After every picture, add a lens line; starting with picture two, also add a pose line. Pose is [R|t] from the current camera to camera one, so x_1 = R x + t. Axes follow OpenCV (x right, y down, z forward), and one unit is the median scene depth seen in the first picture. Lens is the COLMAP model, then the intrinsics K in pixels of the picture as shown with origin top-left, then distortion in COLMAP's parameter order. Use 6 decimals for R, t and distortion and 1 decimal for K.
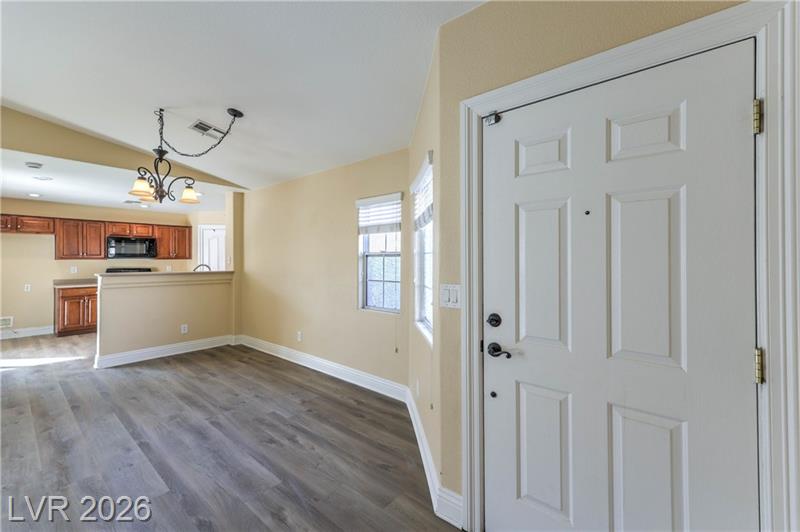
lens RADIAL K [[332.0, 0, 399.7], [0, 332.0, 256.4], [0, 0, 1]] dist [0.006068, 0.000028]
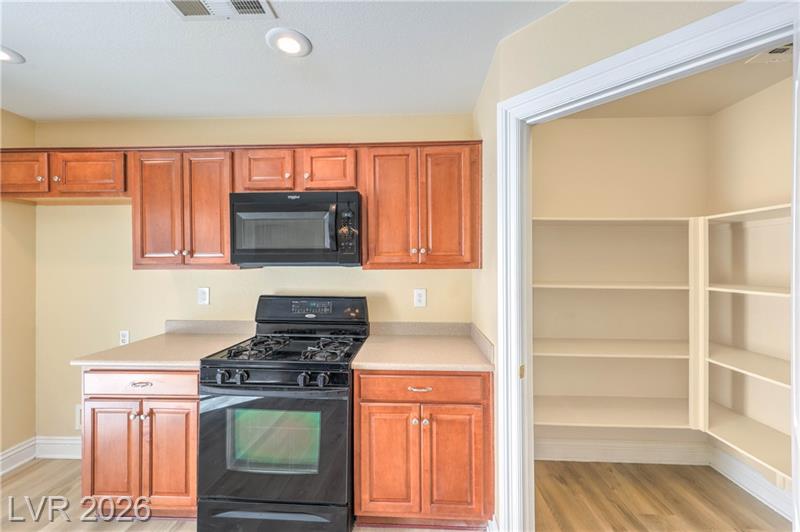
lens RADIAL K [[335.4, 0, 401.4], [0, 335.4, 273.0], [0, 0, 1]] dist [0.000189, -0.000143]
pose [[0.615229, 0.003189, -0.788342, -1.024943], [0.008250, 0.999911, 0.010484, 0.020672], [0.788305, -0.012954, 0.615148, 1.775631]]
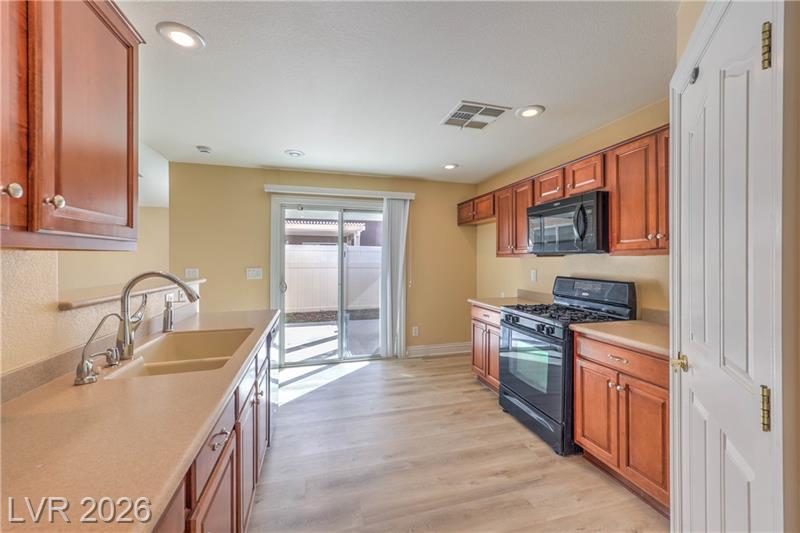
lens RADIAL K [[326.0, 0, 402.8], [0, 326.0, 258.5], [0, 0, 1]] dist [0.004818, 0.000442]
pose [[-0.560322, 0.006539, -0.828249, -0.735614], [0.017111, 0.999847, -0.003682, 0.021577], [0.828098, -0.016235, -0.560348, 2.112405]]
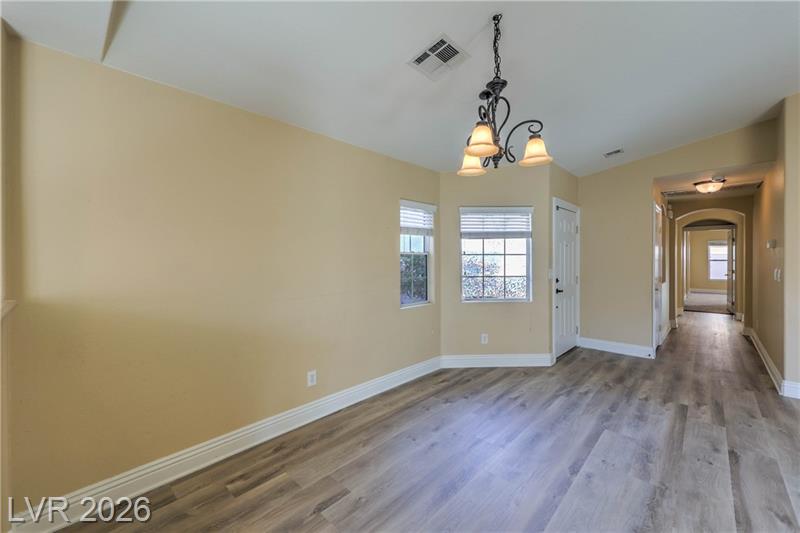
lens RADIAL K [[326.0, 0, 402.8], [0, 326.0, 258.5], [0, 0, 1]] dist [0.004818, 0.000442]
pose [[0.052159, 0.000017, 0.998639, -1.148874], [-0.006914, 0.999976, 0.000344, 0.007521], [-0.998615, -0.006923, 0.052158, 0.980739]]
